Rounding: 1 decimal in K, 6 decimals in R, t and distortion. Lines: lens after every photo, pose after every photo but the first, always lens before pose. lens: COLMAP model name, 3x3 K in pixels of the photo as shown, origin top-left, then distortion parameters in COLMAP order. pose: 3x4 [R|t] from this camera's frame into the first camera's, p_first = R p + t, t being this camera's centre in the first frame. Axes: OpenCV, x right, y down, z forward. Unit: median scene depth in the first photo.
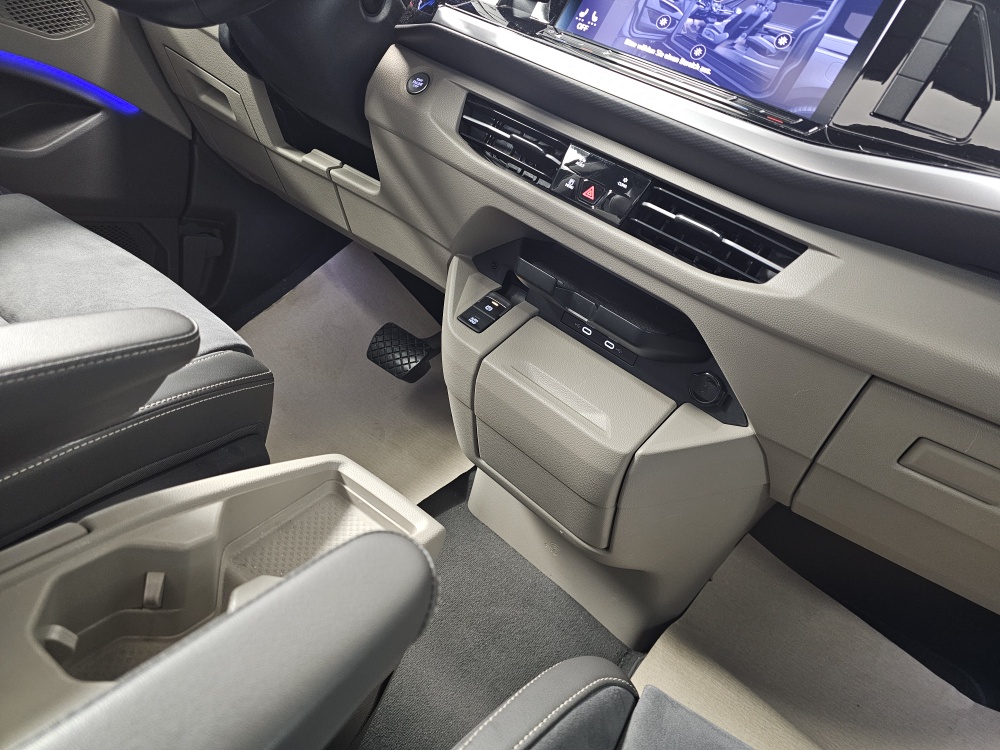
lens RADIAL K [[671.6, 0, 495.6], [0, 671.6, 373.0], [0, 0, 1]] dist [0.070923, -0.077783]
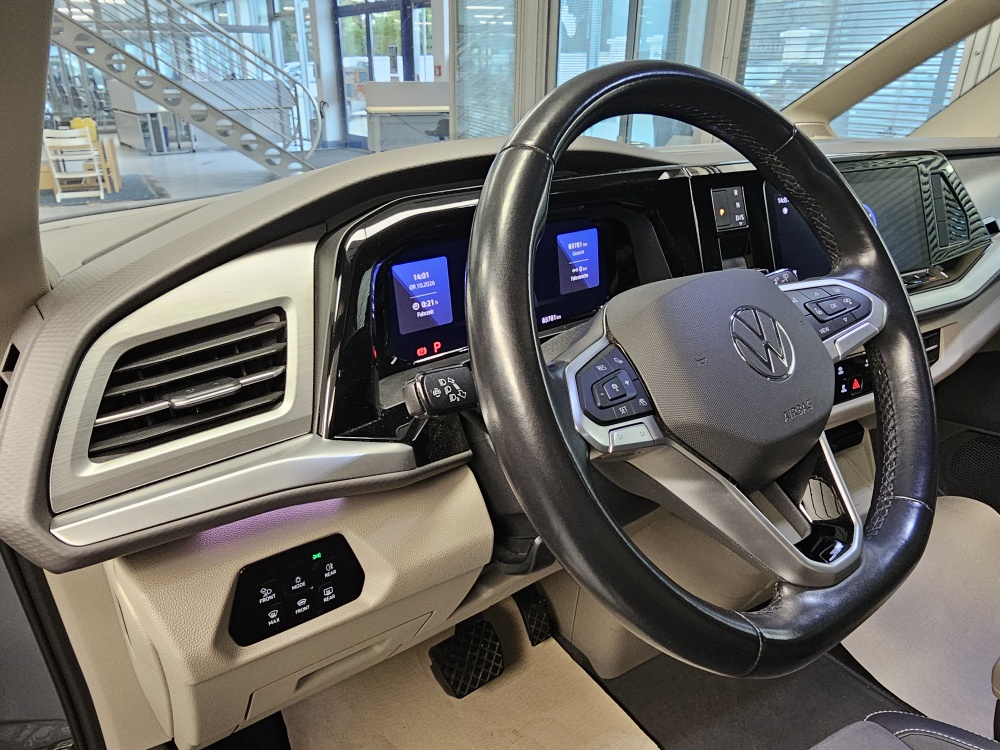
lens RADIAL K [[684.0, 0, 469.8], [0, 684.0, 371.8], [0, 0, 1]] dist [0.002829, 0.000747]
pose [[0.329345, -0.618027, 0.713845, -1.032105], [0.556655, 0.737756, 0.381905, -1.209599], [-0.762671, 0.271587, 0.587004, 0.805595]]
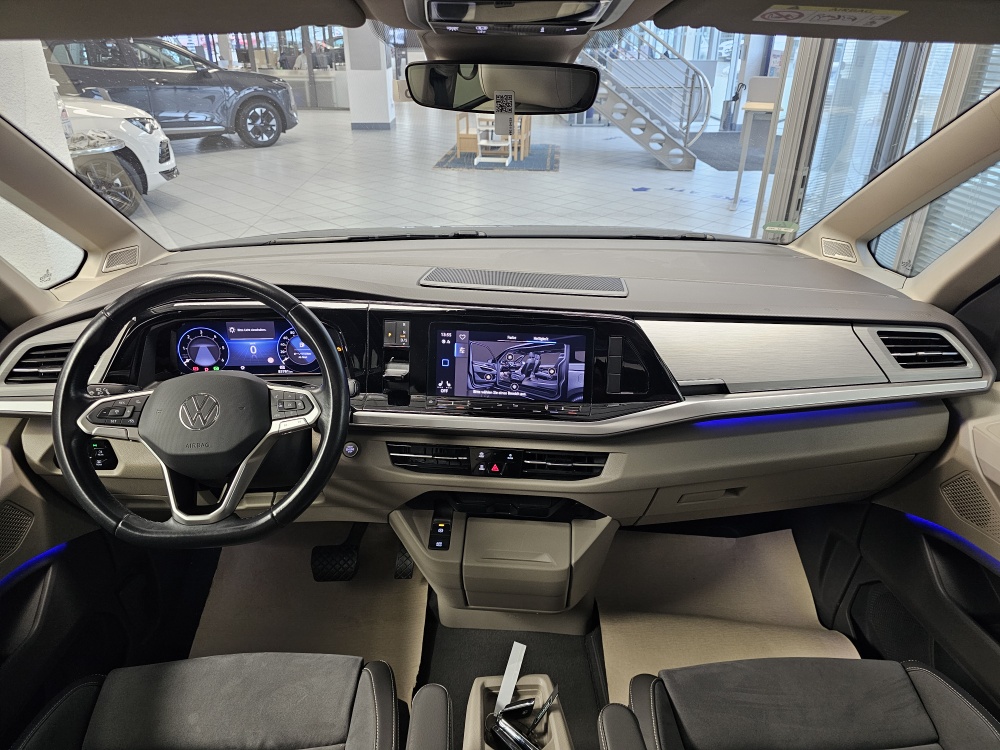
lens RADIAL K [[671.2, 0, 503.4], [0, 671.2, 366.2], [0, 0, 1]] dist [0.067393, -0.074944]
pose [[0.771574, -0.496125, 0.398163, -0.440934], [0.483728, 0.864066, 0.139272, -0.764369], [-0.413135, 0.085143, 0.906681, -0.699642]]
